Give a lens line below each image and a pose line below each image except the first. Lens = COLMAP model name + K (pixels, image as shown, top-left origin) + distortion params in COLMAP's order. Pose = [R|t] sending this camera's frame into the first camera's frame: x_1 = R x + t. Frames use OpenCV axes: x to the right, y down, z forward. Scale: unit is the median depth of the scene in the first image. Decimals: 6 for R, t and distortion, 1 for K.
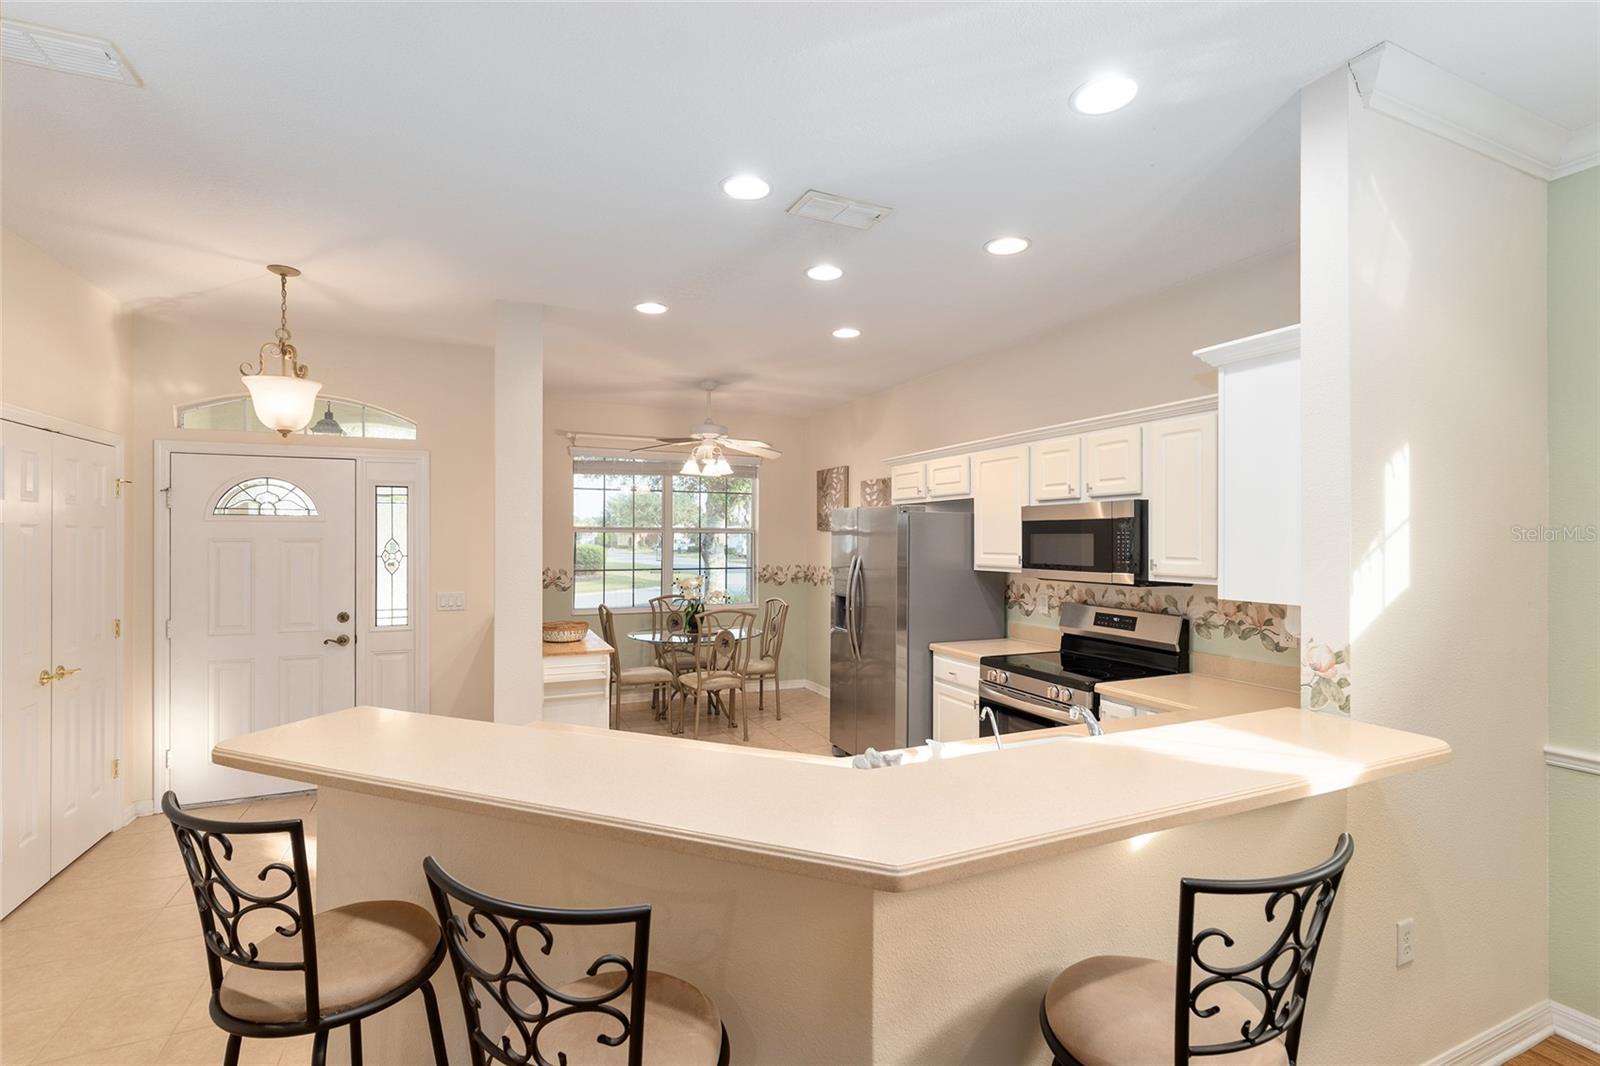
lens RADIAL K [[735.8, 0, 783.4], [0, 735.8, 541.9], [0, 0, 1]] dist [0.005013, -0.000687]
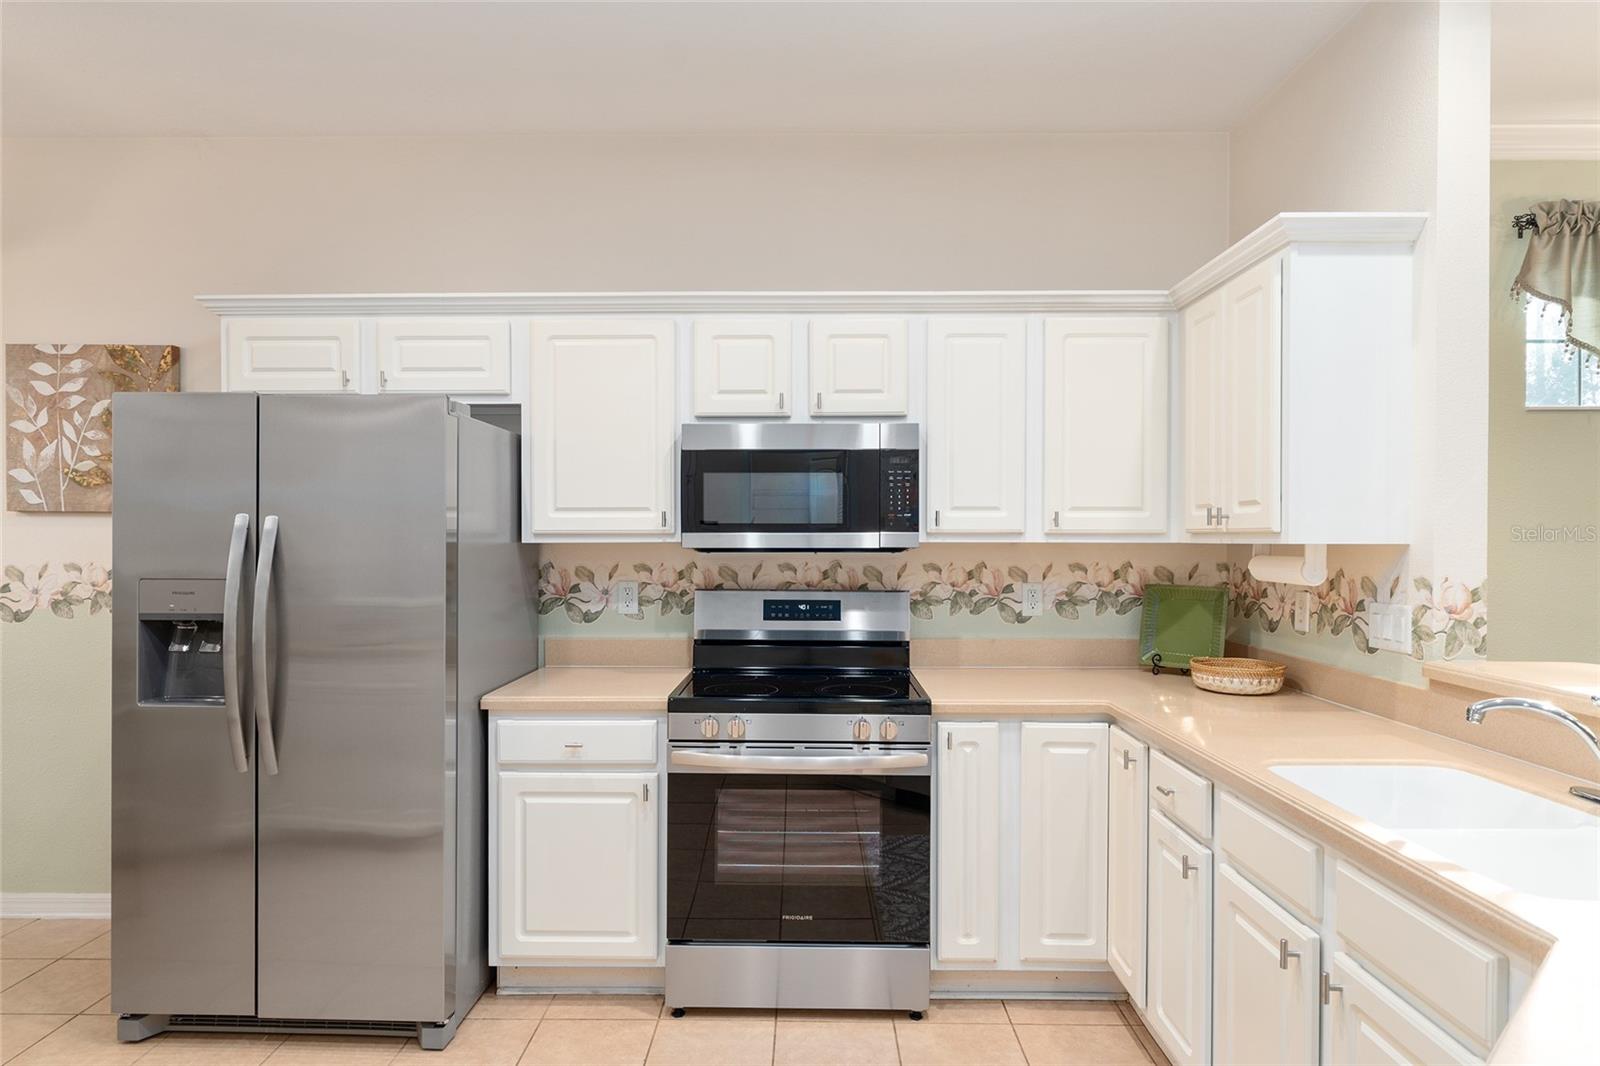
lens RADIAL K [[928.7, 0, 796.3], [0, 928.7, 536.2], [0, 0, 1]] dist [0.007563, 0.000047]
pose [[0.401478, -0.000851, 0.915868, -0.312226], [0.005349, 0.999985, -0.001415, 0.042232], [-0.915853, 0.005467, 0.401477, 0.662904]]
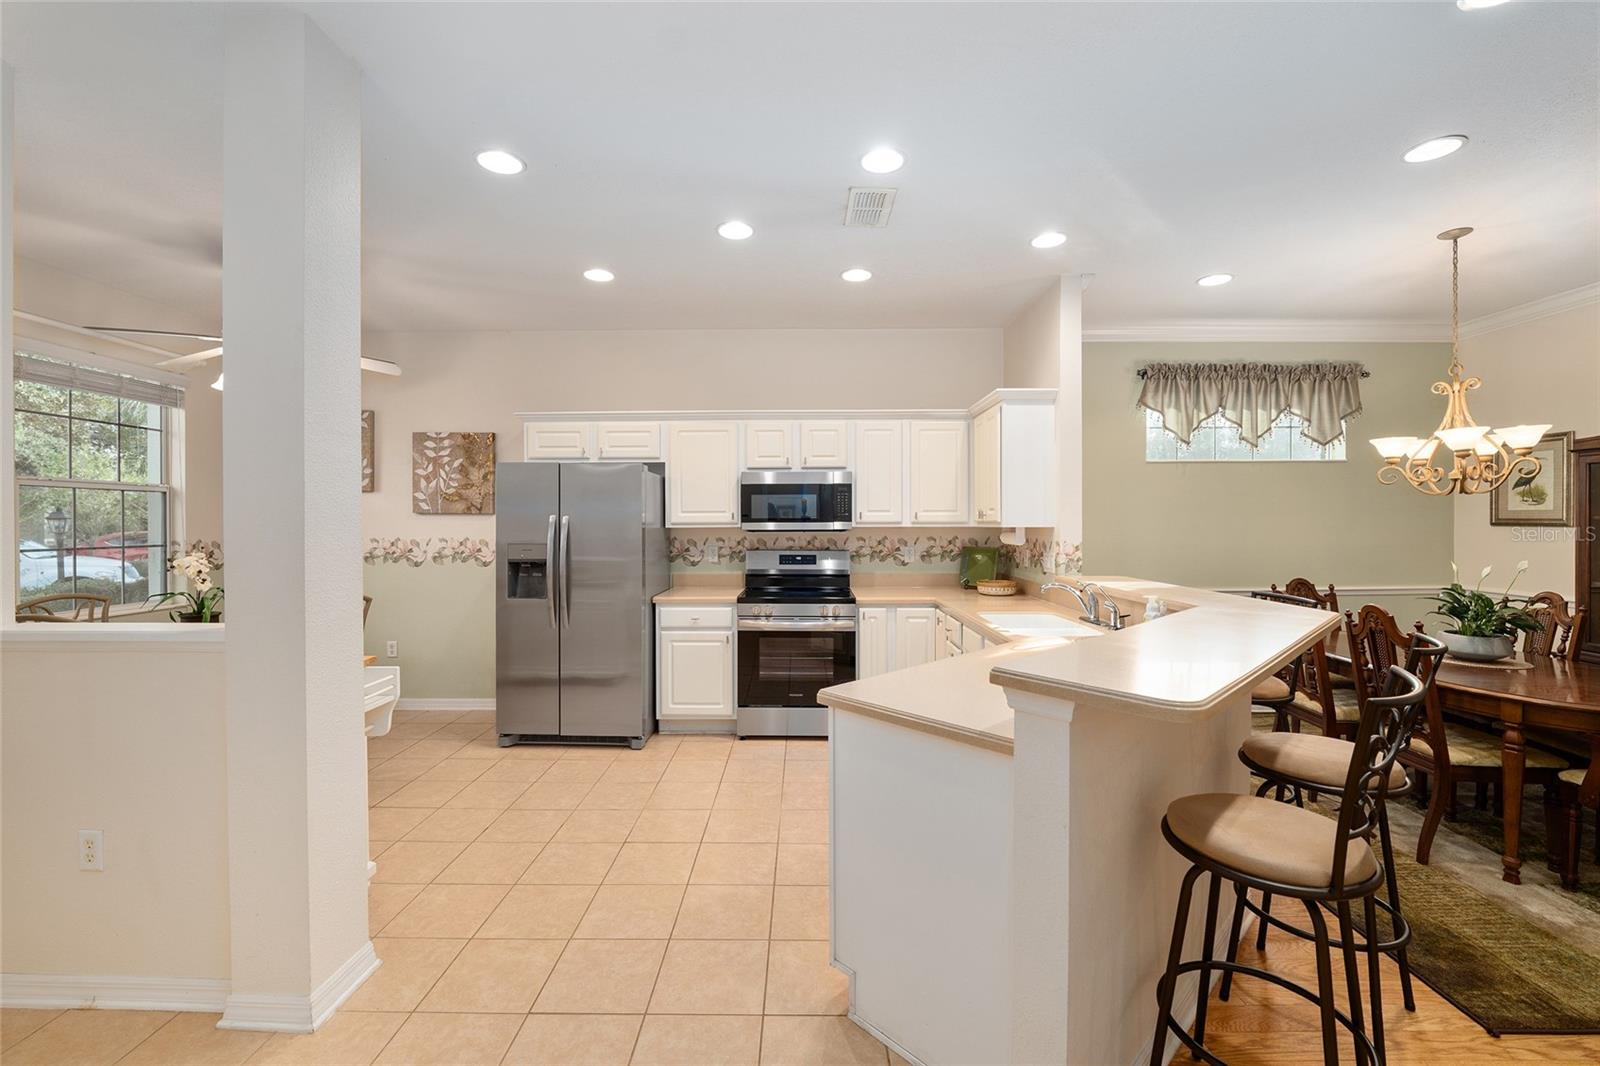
lens RADIAL K [[689.9, 0, 797.1], [0, 689.9, 518.5], [0, 0, 1]] dist [0.001742, 0.000454]
pose [[0.398274, 0.002670, 0.917263, -0.722932], [0.008498, 0.999942, -0.006600, 0.039105], [-0.917227, 0.010423, 0.398228, 0.482986]]
